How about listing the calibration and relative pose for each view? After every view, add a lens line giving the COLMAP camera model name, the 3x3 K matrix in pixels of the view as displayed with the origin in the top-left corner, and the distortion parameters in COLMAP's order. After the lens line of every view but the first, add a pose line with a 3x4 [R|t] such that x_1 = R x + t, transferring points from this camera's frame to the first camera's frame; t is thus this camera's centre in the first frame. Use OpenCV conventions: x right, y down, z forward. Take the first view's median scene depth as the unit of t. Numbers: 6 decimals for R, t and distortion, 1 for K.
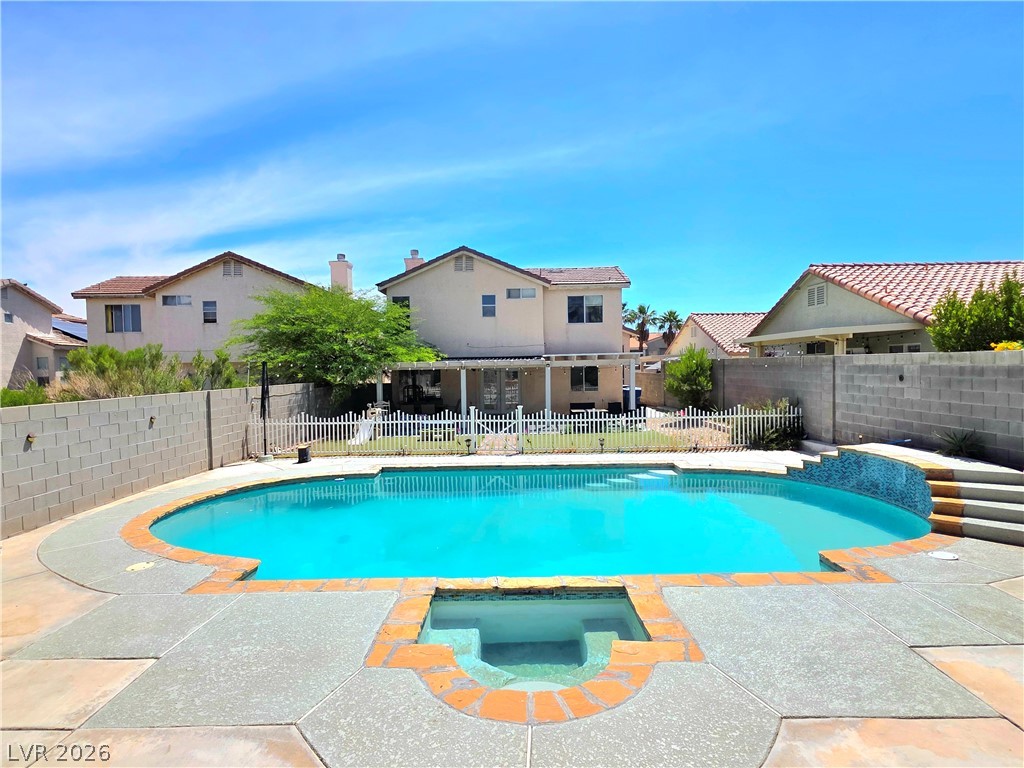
lens RADIAL K [[540.6, 0, 510.4], [0, 540.6, 387.4], [0, 0, 1]] dist [0.001340, 0.000192]
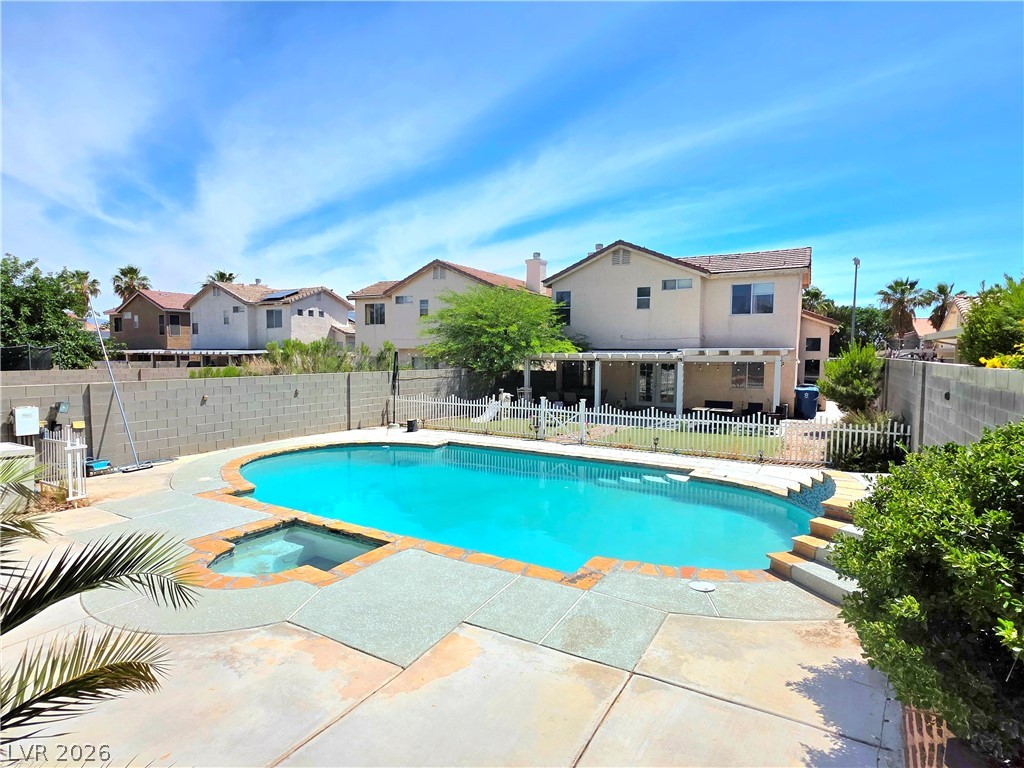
lens RADIAL K [[540.6, 0, 510.4], [0, 540.6, 387.4], [0, 0, 1]] dist [0.001340, 0.000192]
pose [[0.867398, 0.057100, -0.494329, 0.420754], [-0.042744, 0.998273, 0.040307, -0.025807], [0.495777, -0.013832, 0.868340, 0.009260]]
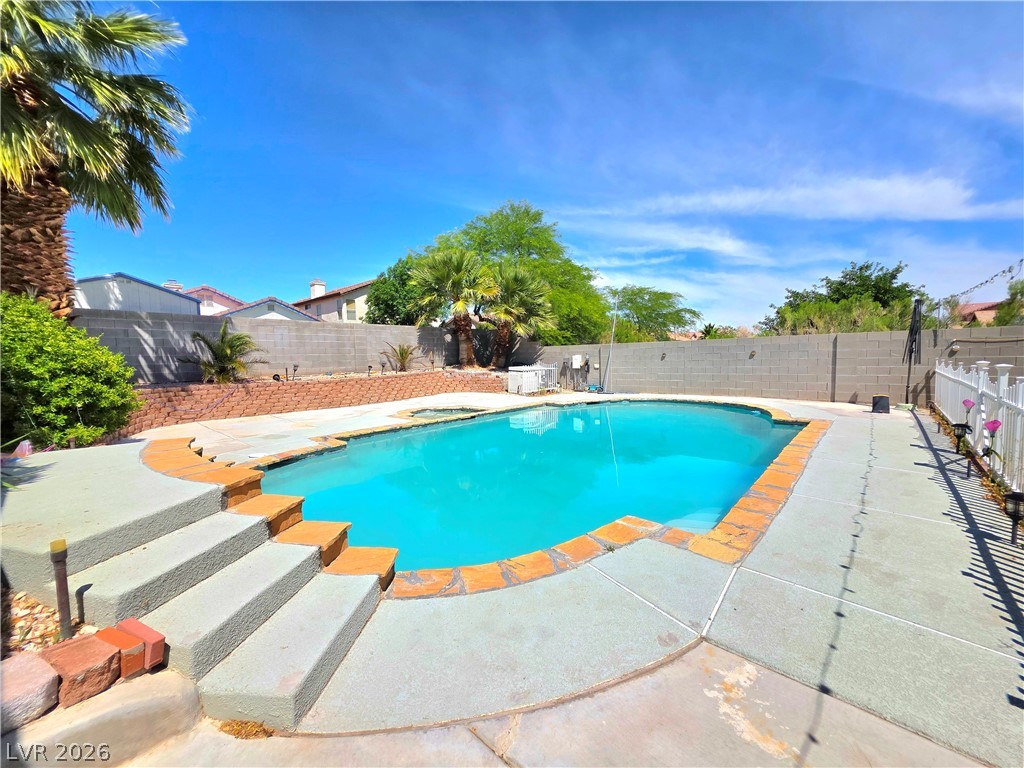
lens RADIAL K [[409.8, 0, 509.3], [0, 409.8, 384.1], [0, 0, 1]] dist [0.001681, -0.000055]
pose [[-0.665377, 0.084722, -0.741684, 0.494798], [0.007346, 0.994234, 0.106981, 0.013280], [0.746471, 0.065734, -0.662163, 0.938061]]
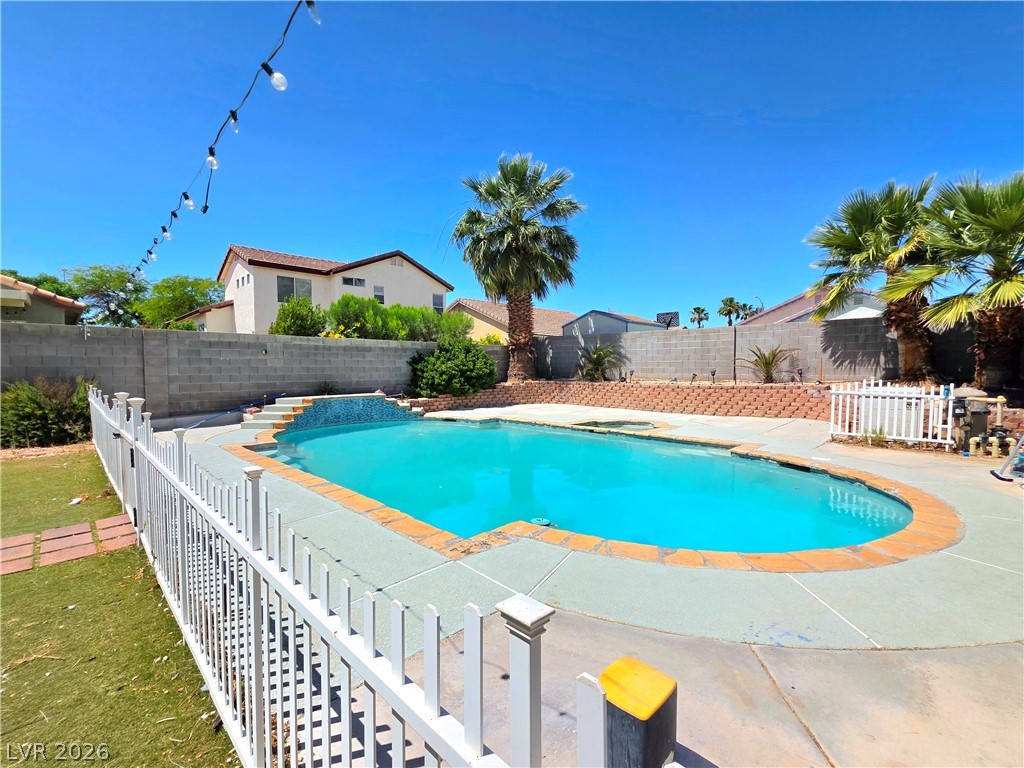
lens RADIAL K [[456.1, 0, 509.1], [0, 456.1, 384.6], [0, 0, 1]] dist [0.000907, -0.000237]
pose [[-0.706145, -0.007493, 0.708027, -0.419805], [0.043693, 0.997577, 0.054134, 0.022950], [-0.706718, 0.069163, -0.704107, 1.044411]]
